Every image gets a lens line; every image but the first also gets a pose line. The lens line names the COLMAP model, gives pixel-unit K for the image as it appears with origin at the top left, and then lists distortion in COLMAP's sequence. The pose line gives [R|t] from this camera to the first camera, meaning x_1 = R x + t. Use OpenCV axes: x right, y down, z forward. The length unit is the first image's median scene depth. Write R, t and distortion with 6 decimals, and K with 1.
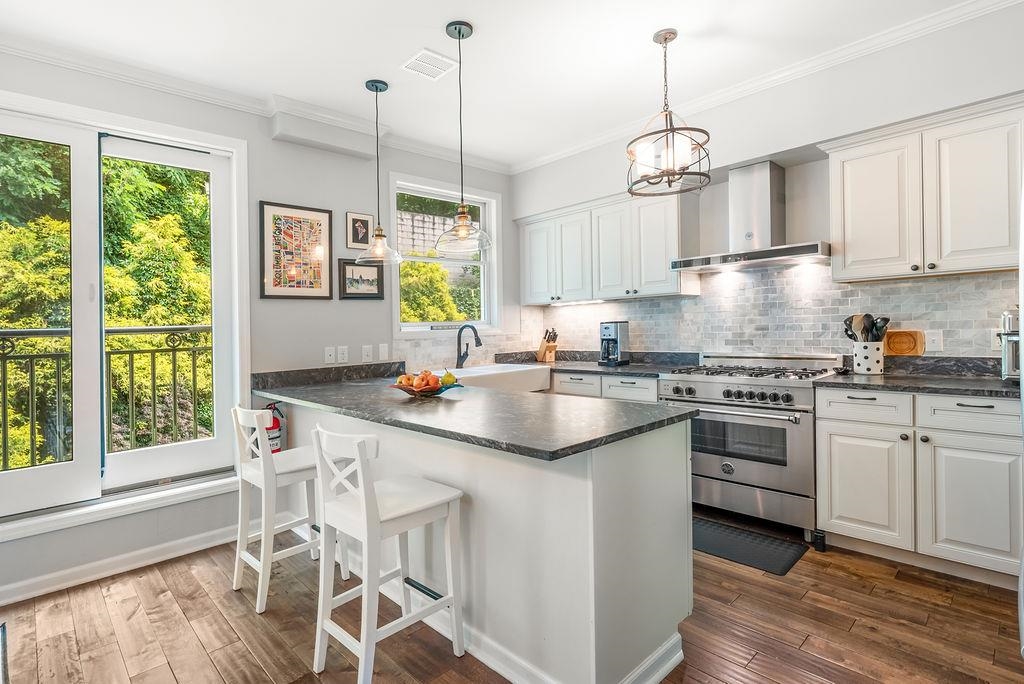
lens RADIAL K [[501.1, 0, 493.2], [0, 501.1, 325.6], [0, 0, 1]] dist [-0.000635, -0.004692]
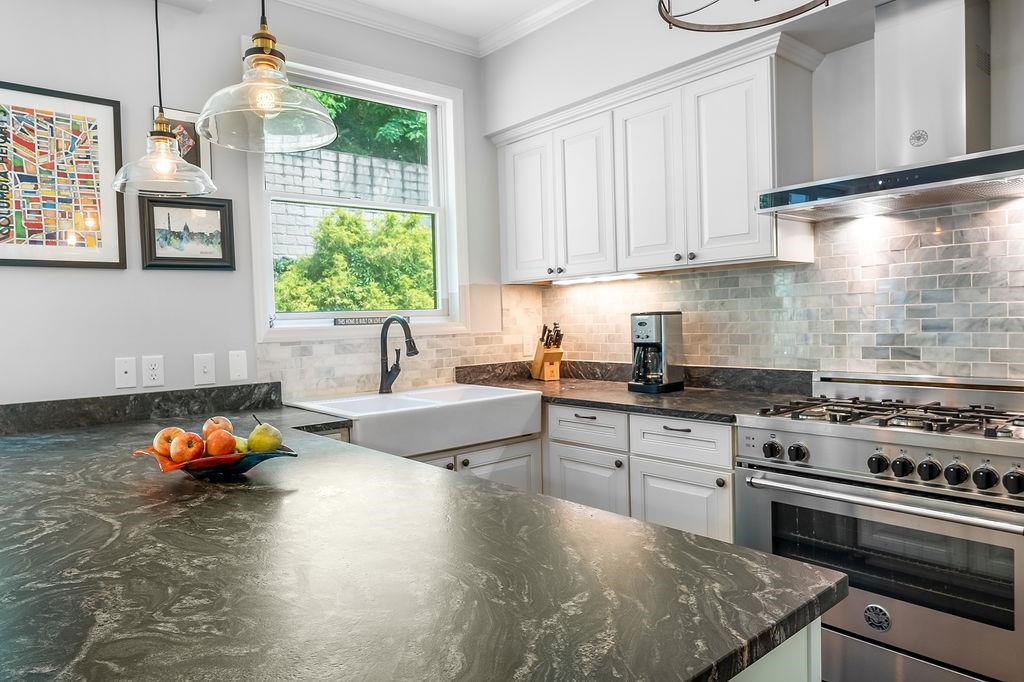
lens RADIAL K [[647.3, 0, 521.9], [0, 647.3, 306.3], [0, 0, 1]] dist [-0.014482, 0.000802]
pose [[0.999957, 0.004152, -0.008257, 0.103207], [-0.004285, 0.999861, -0.016136, -0.002248], [0.008189, 0.016171, 0.999836, 0.295183]]
